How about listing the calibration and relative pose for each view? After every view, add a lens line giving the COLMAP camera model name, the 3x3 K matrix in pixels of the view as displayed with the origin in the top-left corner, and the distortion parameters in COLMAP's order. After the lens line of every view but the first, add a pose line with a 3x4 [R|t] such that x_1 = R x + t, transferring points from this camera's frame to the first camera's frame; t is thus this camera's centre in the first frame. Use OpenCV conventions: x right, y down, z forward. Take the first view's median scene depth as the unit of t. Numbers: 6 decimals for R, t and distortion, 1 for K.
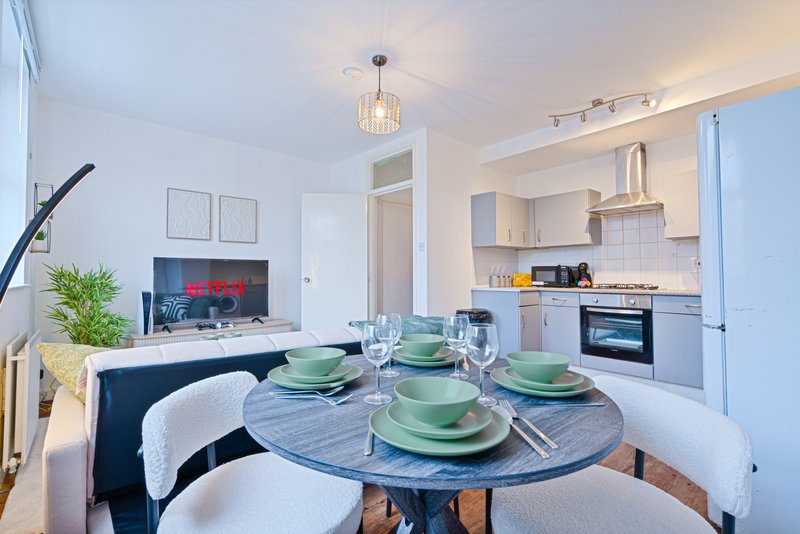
lens RADIAL K [[370.6, 0, 396.6], [0, 370.6, 267.1], [0, 0, 1]] dist [0.001478, -0.000062]
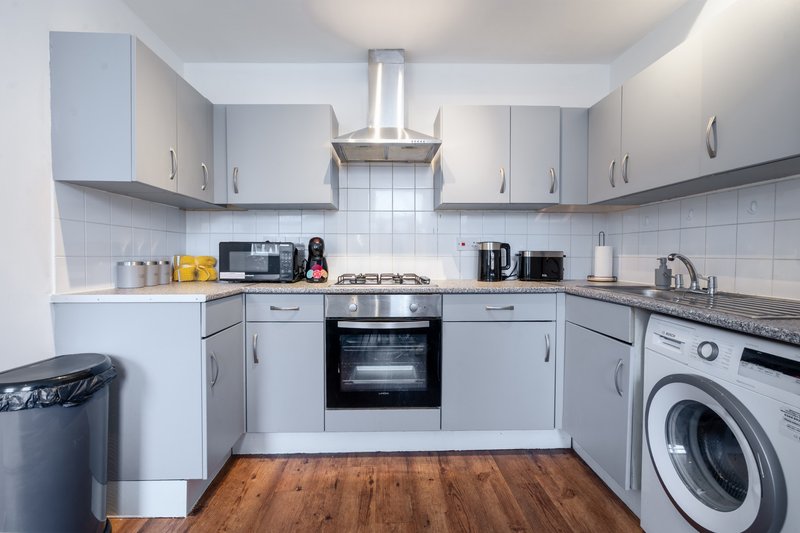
lens RADIAL K [[370.6, 0, 395.4], [0, 370.6, 265.3], [0, 0, 1]] dist [0.001478, -0.000062]
pose [[0.635993, -0.011392, 0.771611, 0.141820], [-0.020781, 0.999276, 0.031882, 0.009325], [-0.771415, -0.036312, 0.635296, 0.542010]]
